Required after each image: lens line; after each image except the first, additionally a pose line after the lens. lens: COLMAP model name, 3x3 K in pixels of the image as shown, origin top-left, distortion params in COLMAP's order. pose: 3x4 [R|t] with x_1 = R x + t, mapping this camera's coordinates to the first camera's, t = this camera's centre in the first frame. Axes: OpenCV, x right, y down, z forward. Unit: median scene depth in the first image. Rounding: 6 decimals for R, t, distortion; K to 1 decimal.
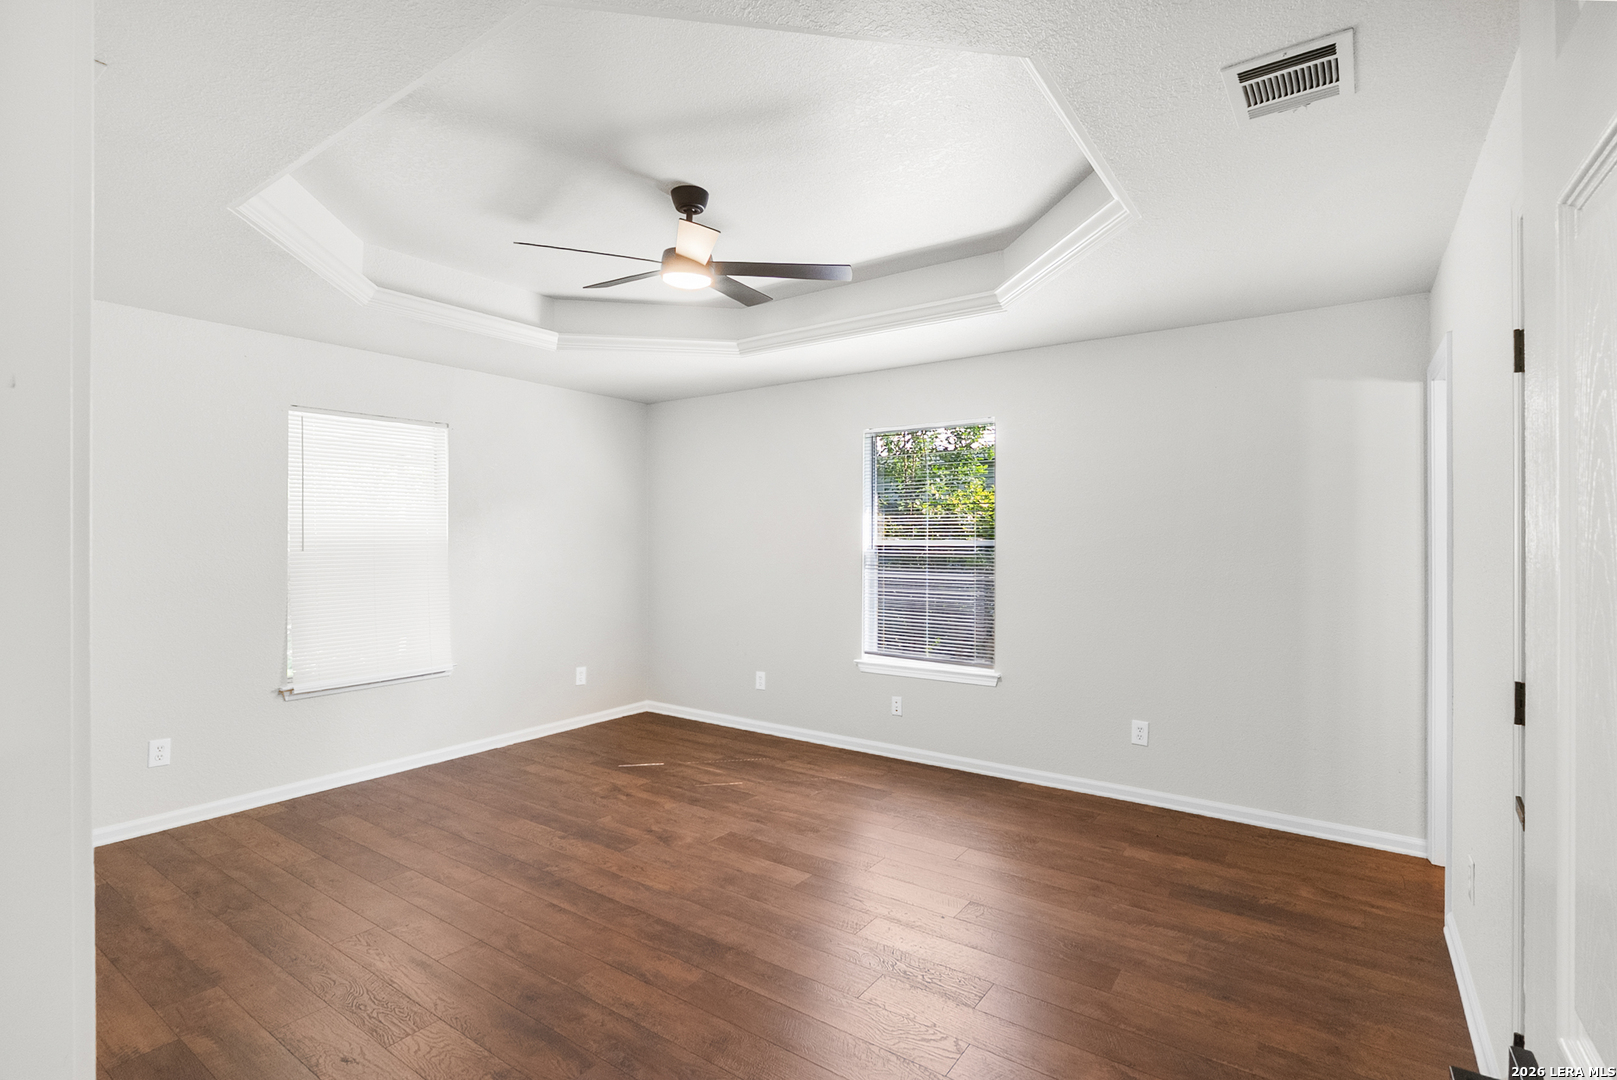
lens RADIAL K [[770.6, 0, 804.5], [0, 770.6, 542.2], [0, 0, 1]] dist [0.001141, 0.000216]
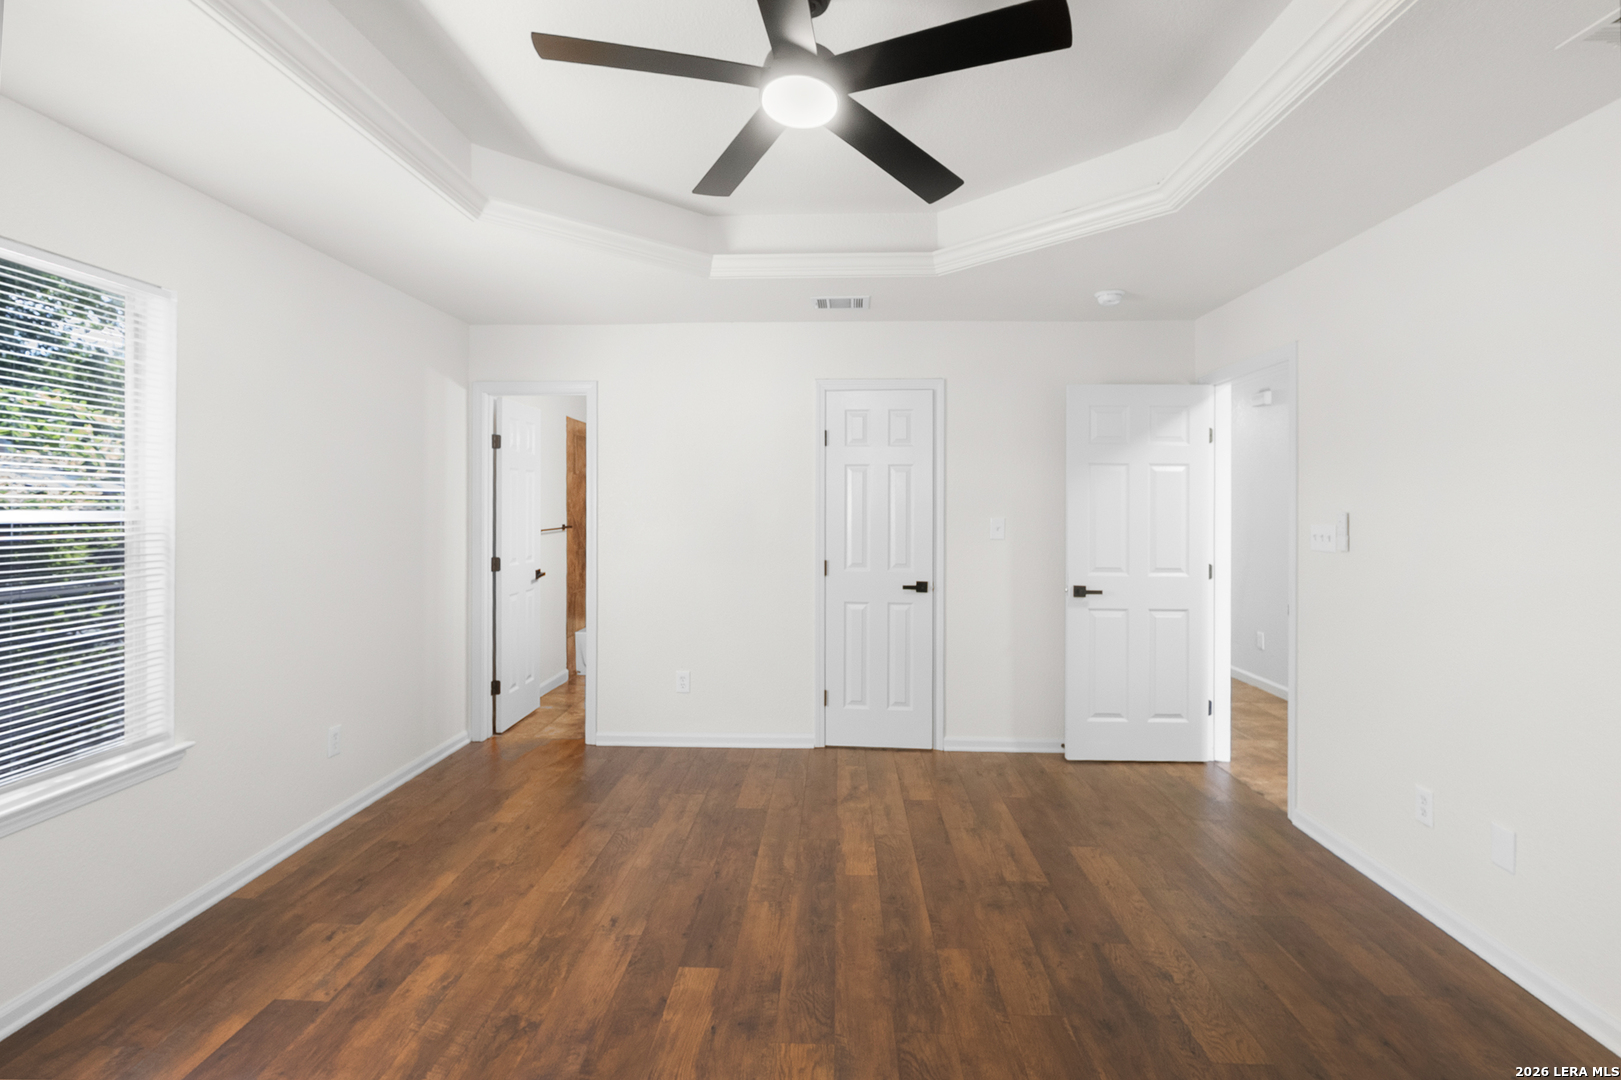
lens RADIAL K [[751.7, 0, 808.5], [0, 751.7, 504.6], [0, 0, 1]] dist [-0.001206, -0.000373]
pose [[-0.540910, -0.000768, 0.841080, -0.762973], [-0.002022, 0.999998, -0.000387, -0.007315], [-0.841078, -0.001910, -0.540910, 1.498010]]
